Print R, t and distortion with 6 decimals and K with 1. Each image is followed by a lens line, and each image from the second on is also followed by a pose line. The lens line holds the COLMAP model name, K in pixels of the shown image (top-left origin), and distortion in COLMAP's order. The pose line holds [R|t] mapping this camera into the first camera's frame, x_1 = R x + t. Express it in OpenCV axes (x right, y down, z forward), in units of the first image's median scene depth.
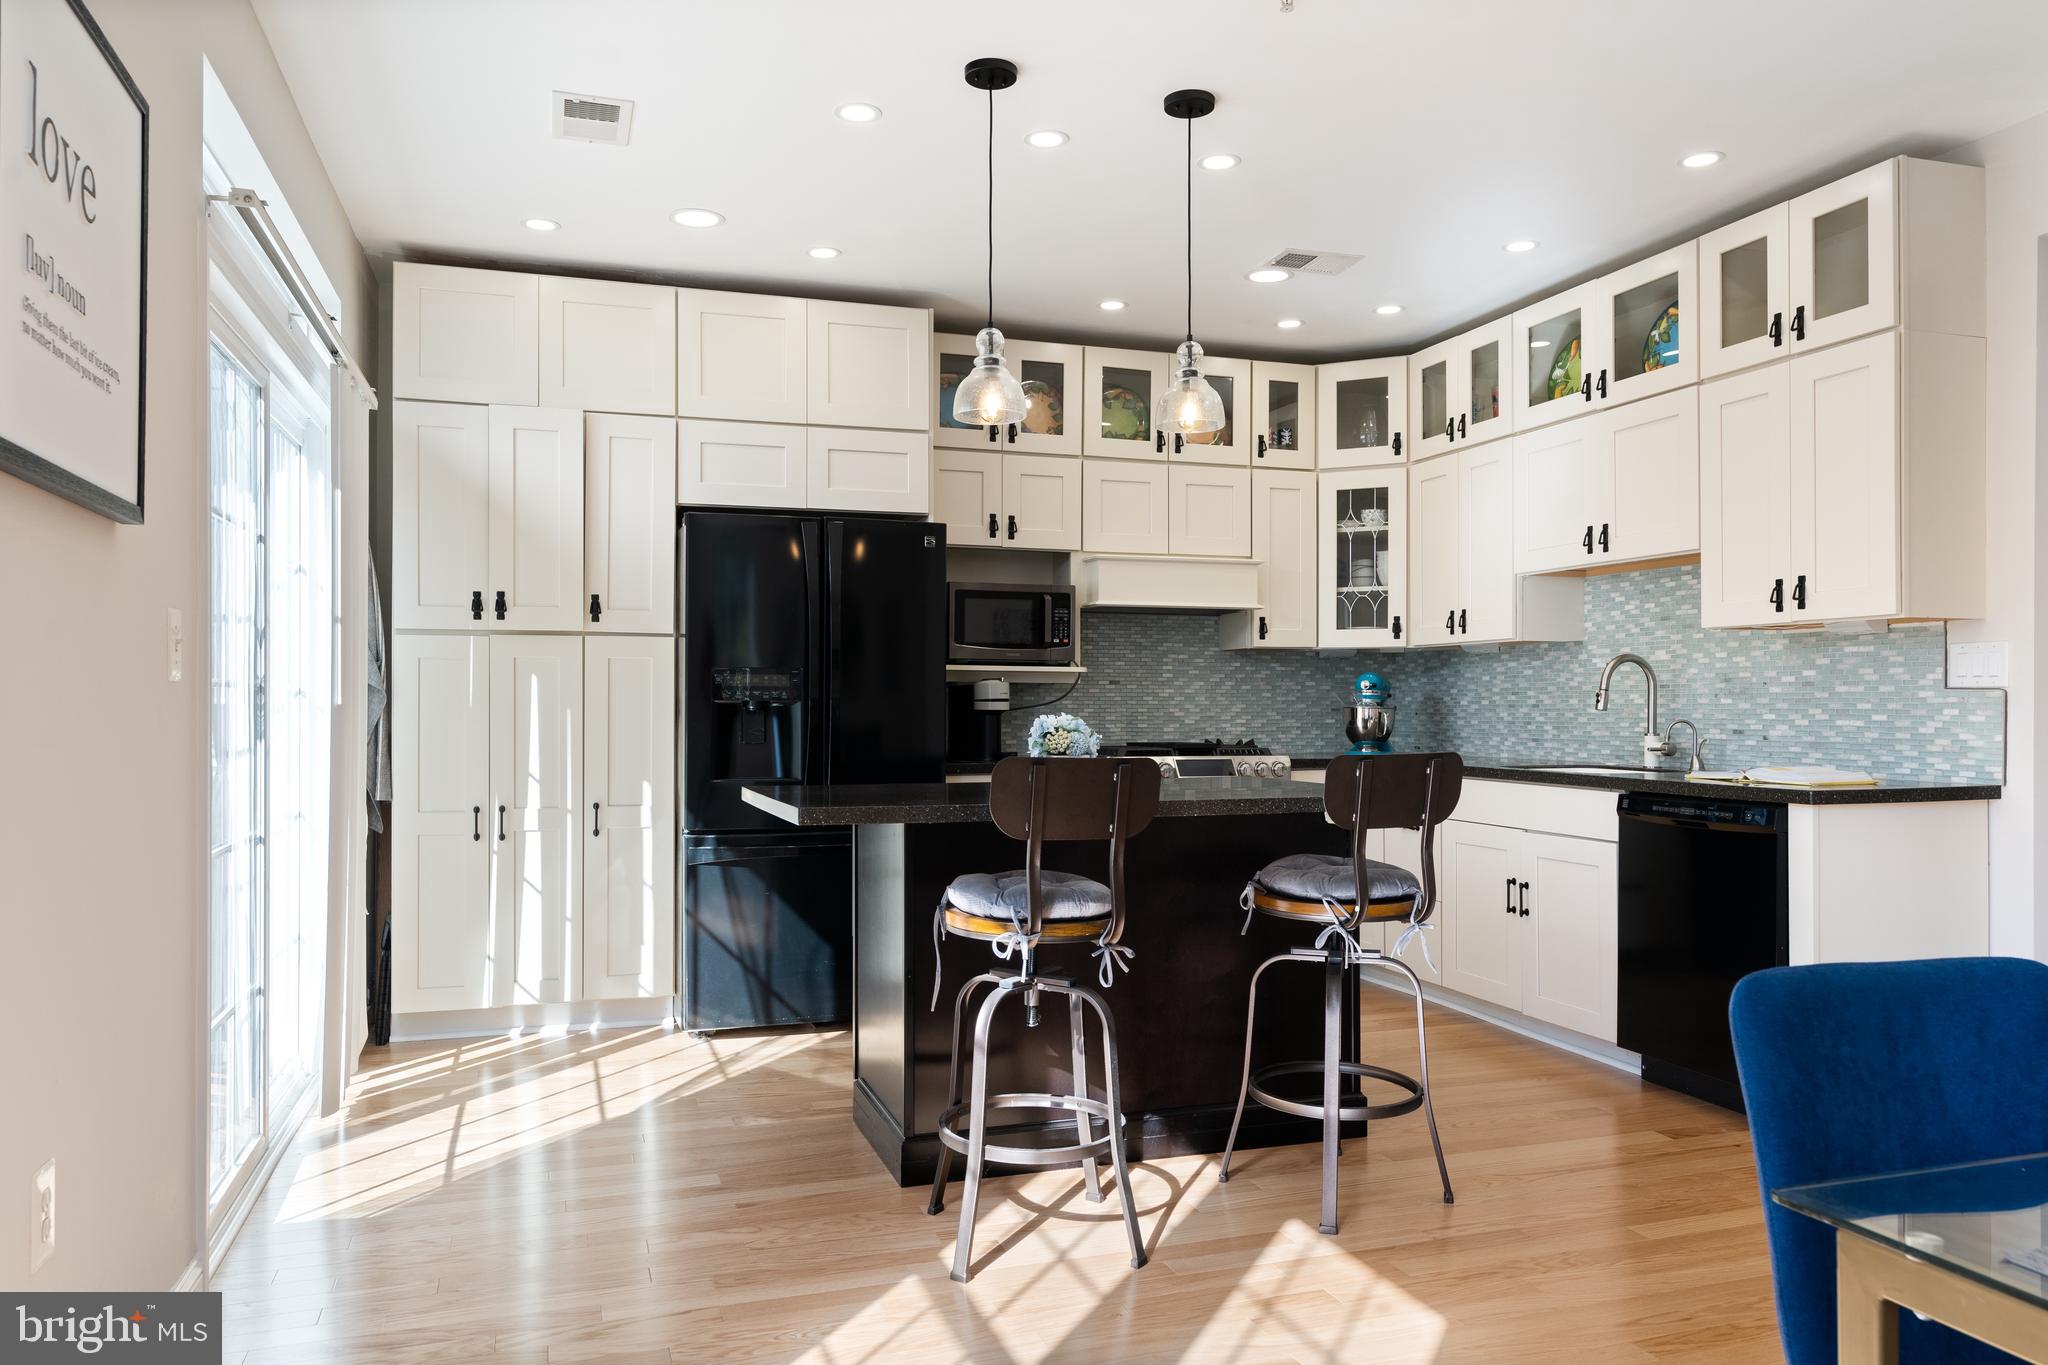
lens RADIAL K [[1419.3, 0, 1023.6], [0, 1419.3, 699.4], [0, 0, 1]] dist [-0.004734, 0.005577]
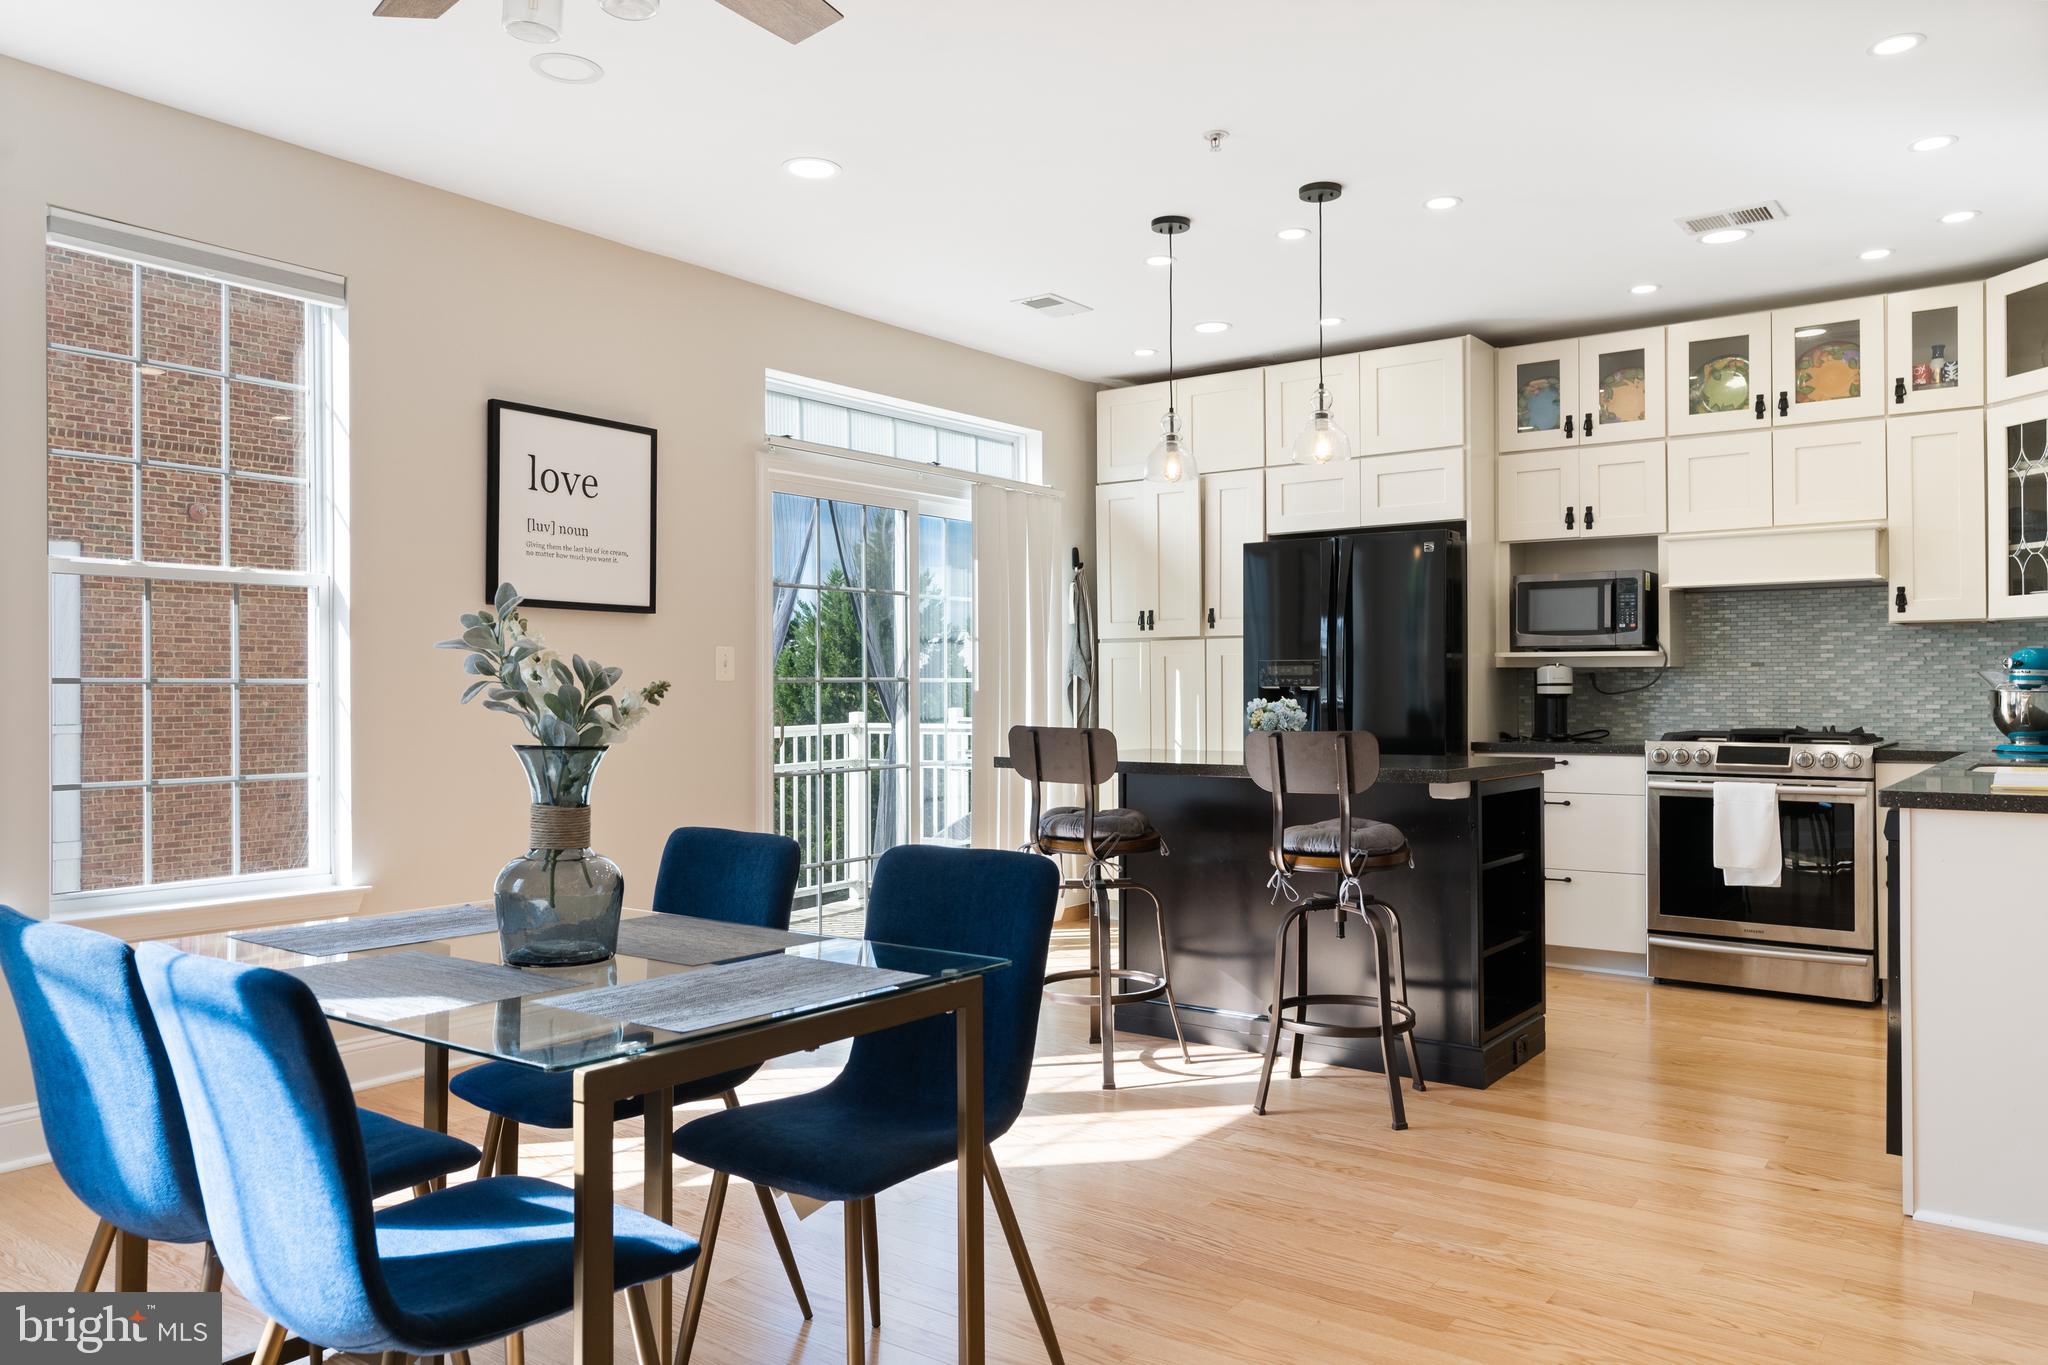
lens RADIAL K [[1419.3, 0, 1021.6], [0, 1419.3, 677.7], [0, 0, 1]] dist [-0.004734, 0.005577]
pose [[0.574218, -0.008307, -0.818660, 0.703886], [0.006759, 0.999963, -0.005406, -0.001670], [0.818674, -0.002429, 0.574253, 0.073545]]
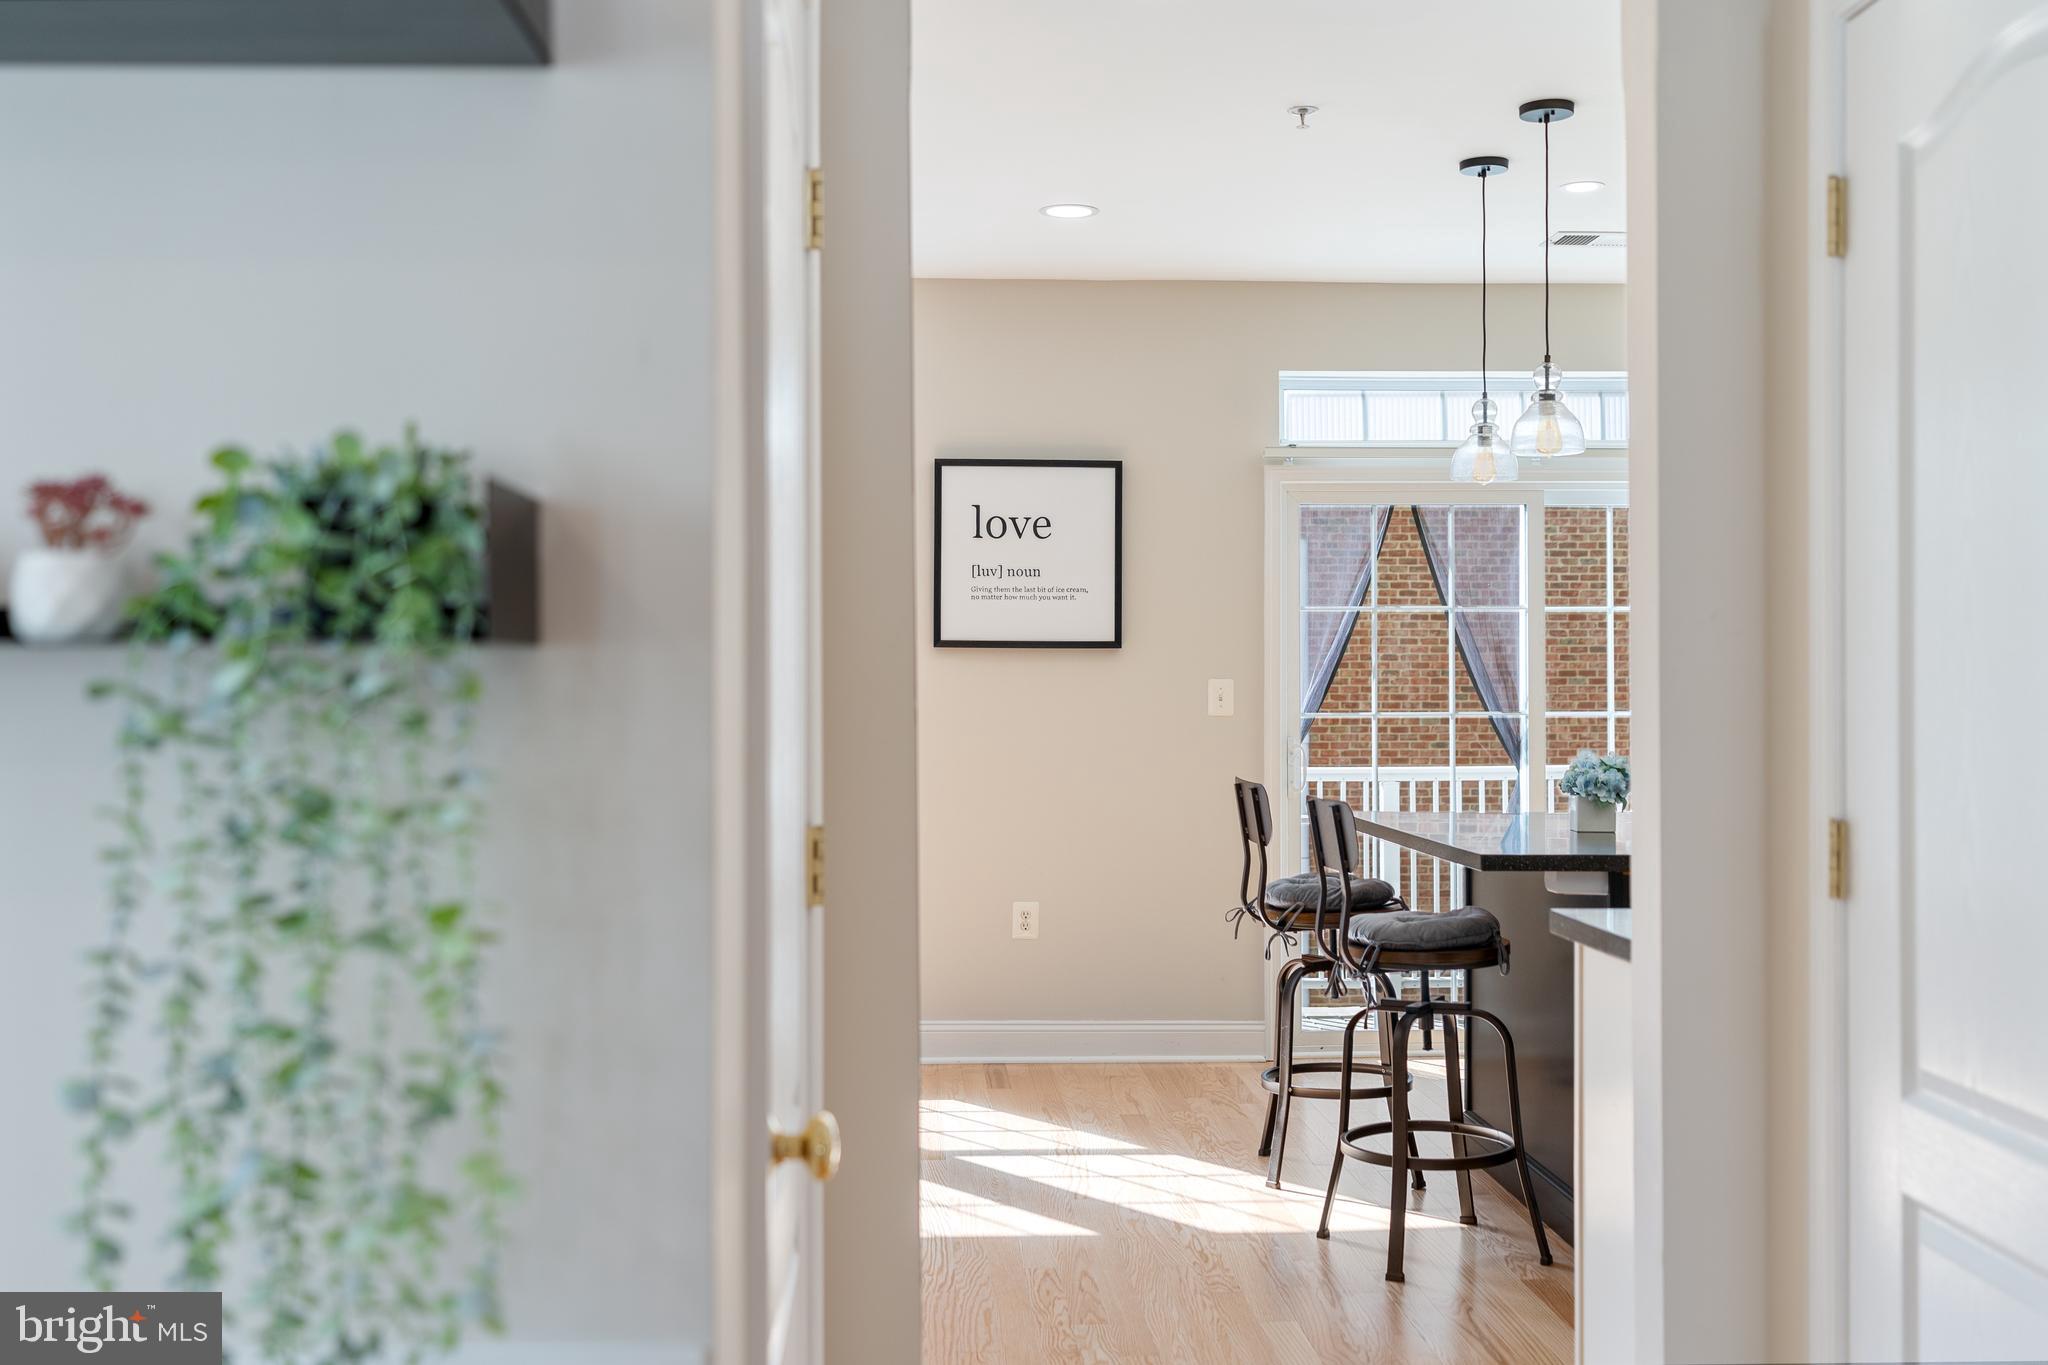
lens RADIAL K [[2054.3, 0, 1018.2], [0, 2054.3, 685.5], [0, 0, 1]] dist [0.011986, 0.000000]
pose [[-0.265002, -0.000240, -0.964248, 1.131371], [0.002518, 0.999996, -0.000941, -0.027758], [0.964245, -0.002677, -0.265000, 0.752583]]
